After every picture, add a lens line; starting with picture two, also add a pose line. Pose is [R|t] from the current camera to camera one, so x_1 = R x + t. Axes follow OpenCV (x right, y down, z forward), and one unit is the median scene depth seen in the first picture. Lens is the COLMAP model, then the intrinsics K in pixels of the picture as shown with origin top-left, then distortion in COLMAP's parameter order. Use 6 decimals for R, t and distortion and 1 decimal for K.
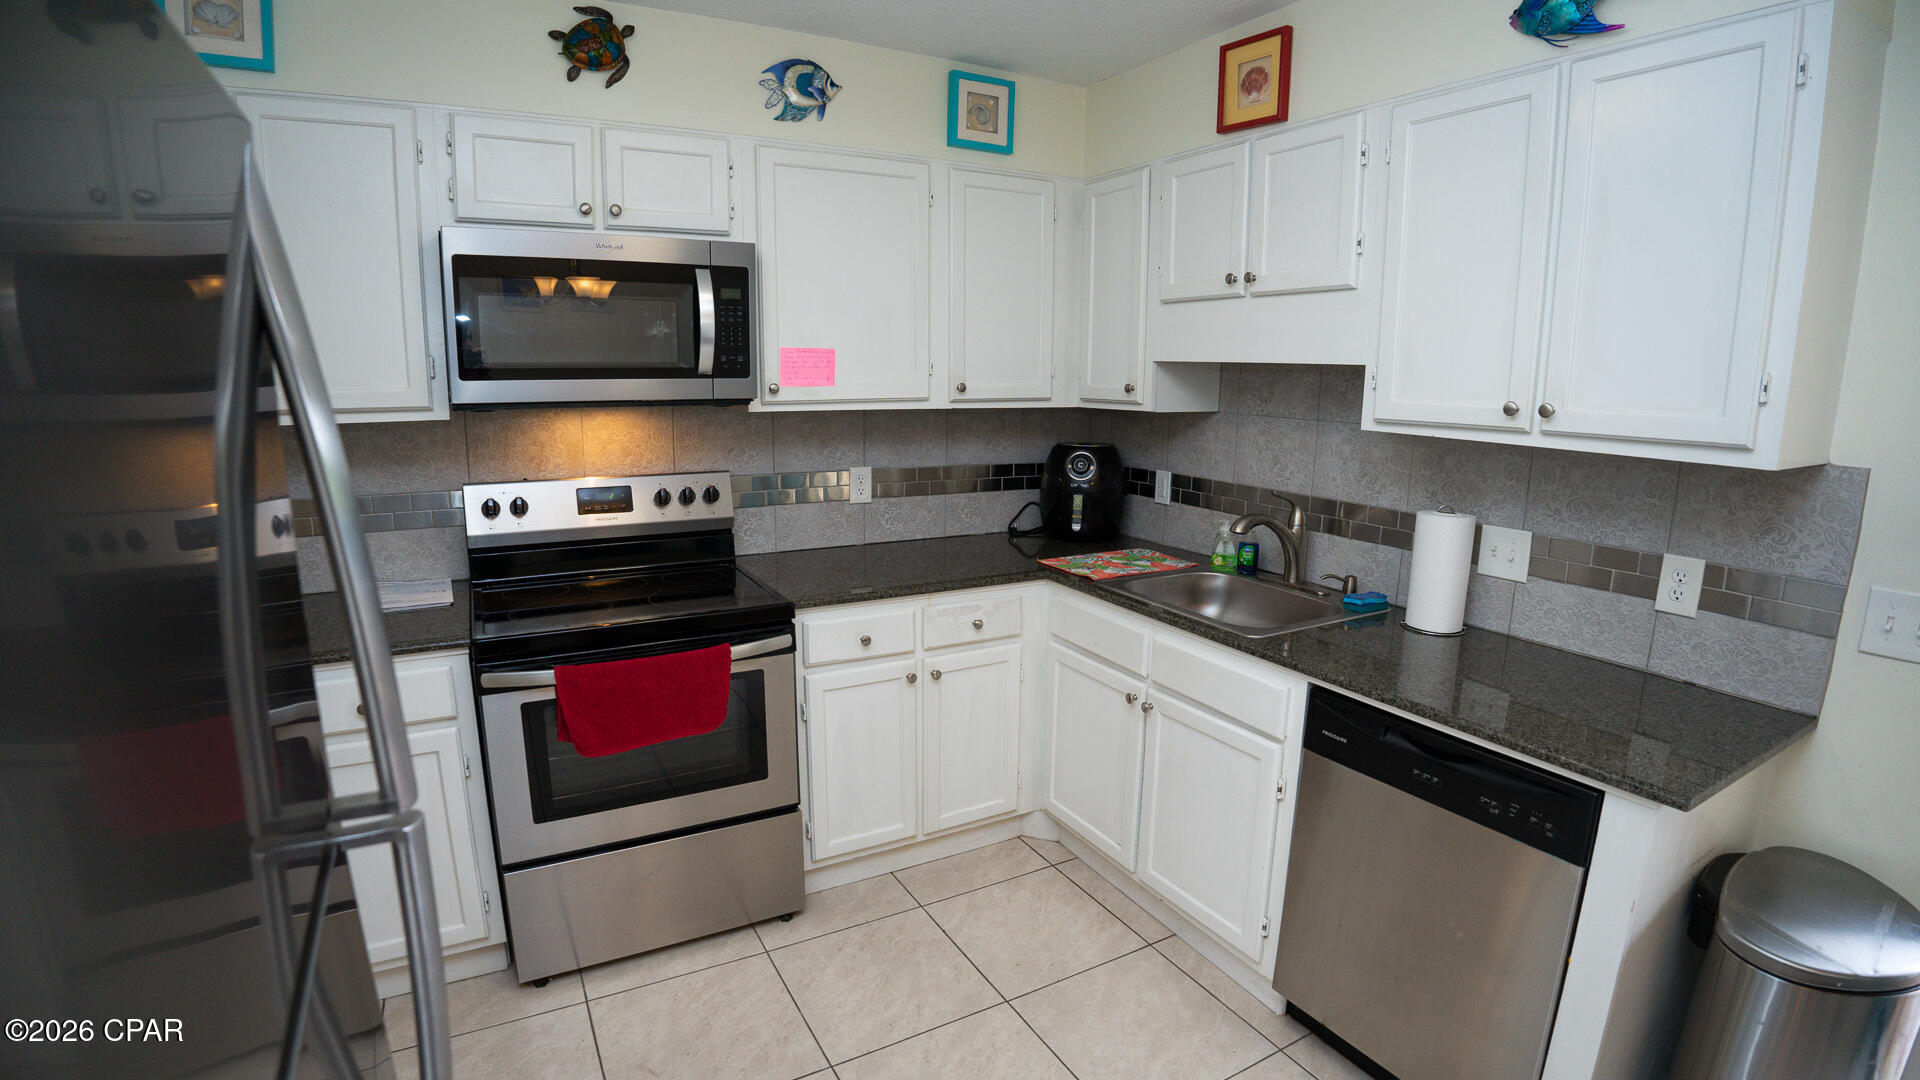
lens RADIAL K [[901.4, 0, 960.0], [0, 901.4, 540.0], [0, 0, 1]] dist [-0.114455, 0.030701]
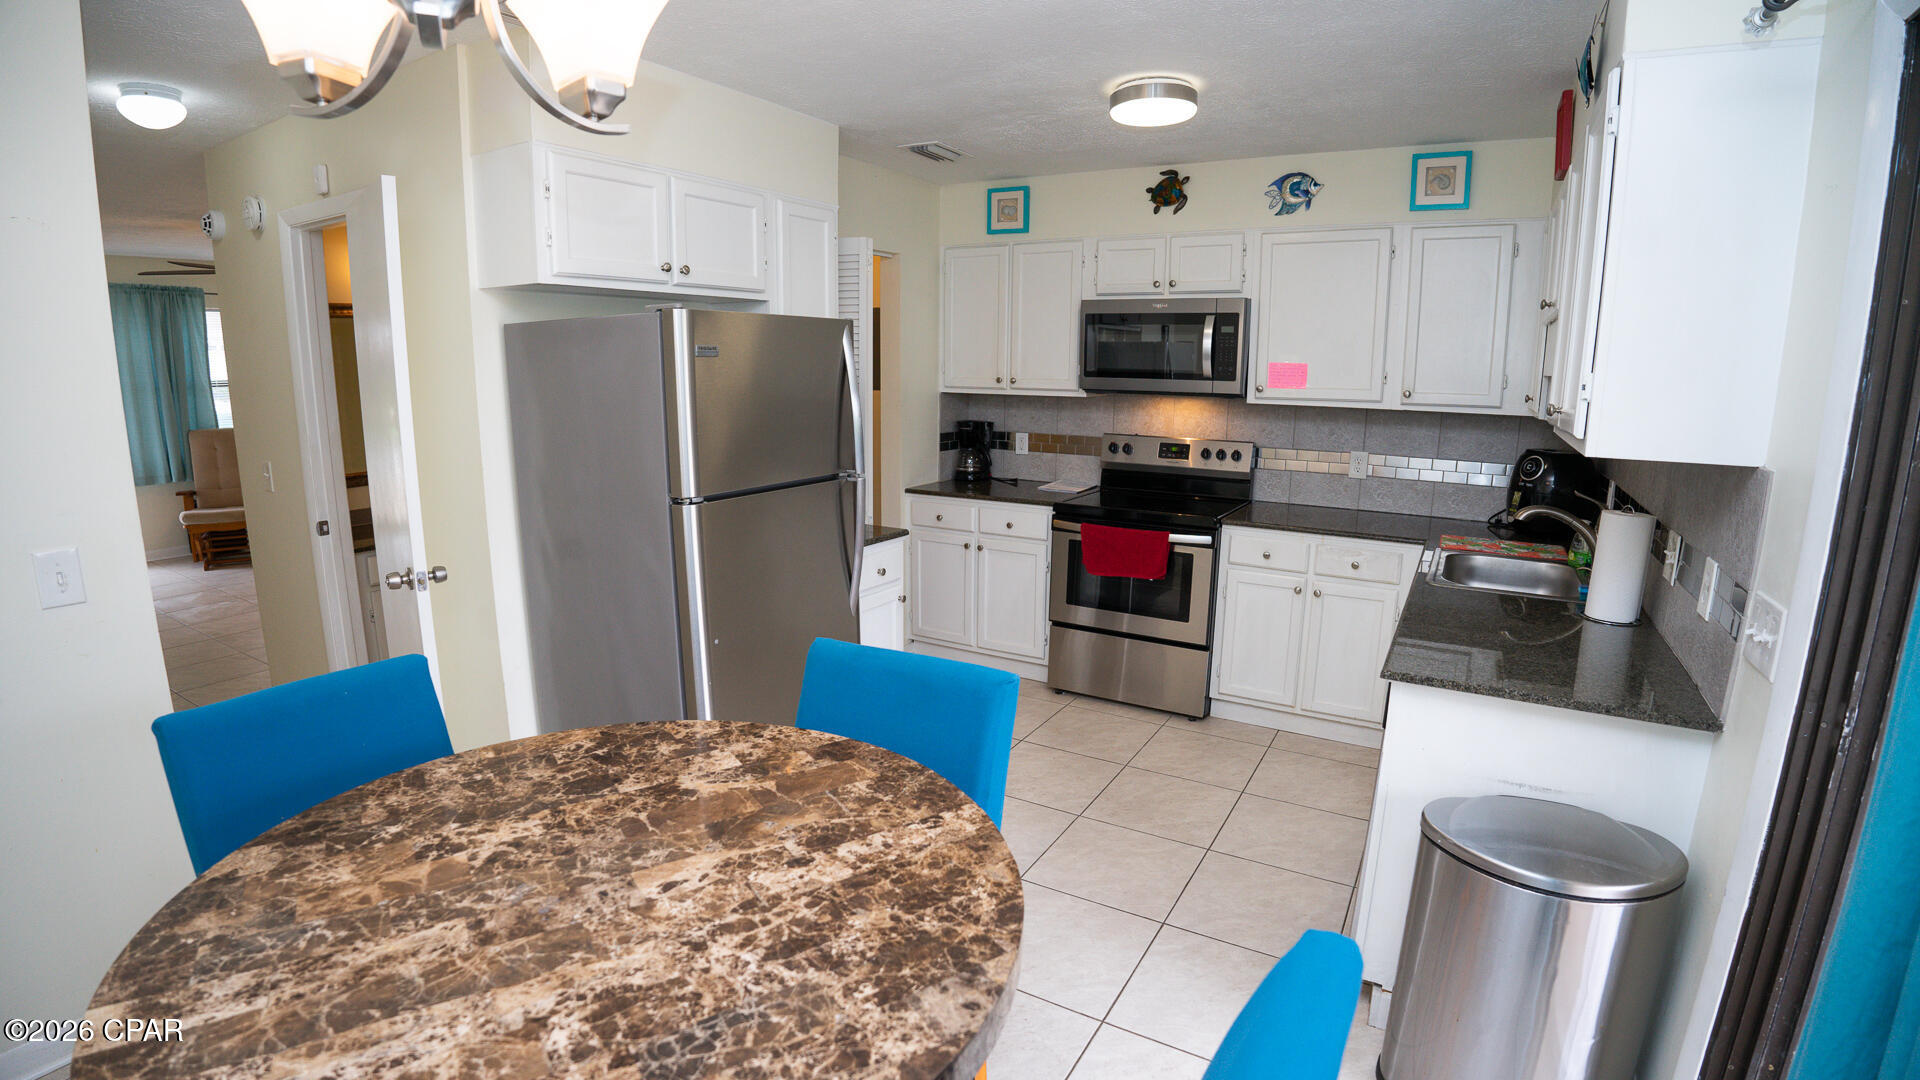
lens RADIAL K [[901.4, 0, 960.0], [0, 901.4, 540.0], [0, 0, 1]] dist [-0.114455, 0.030701]
pose [[0.492379, 0.163213, -0.854941, 0.934317], [-0.166391, 0.981796, 0.091603, 0.035587], [0.854328, 0.097151, 0.510573, -0.213963]]
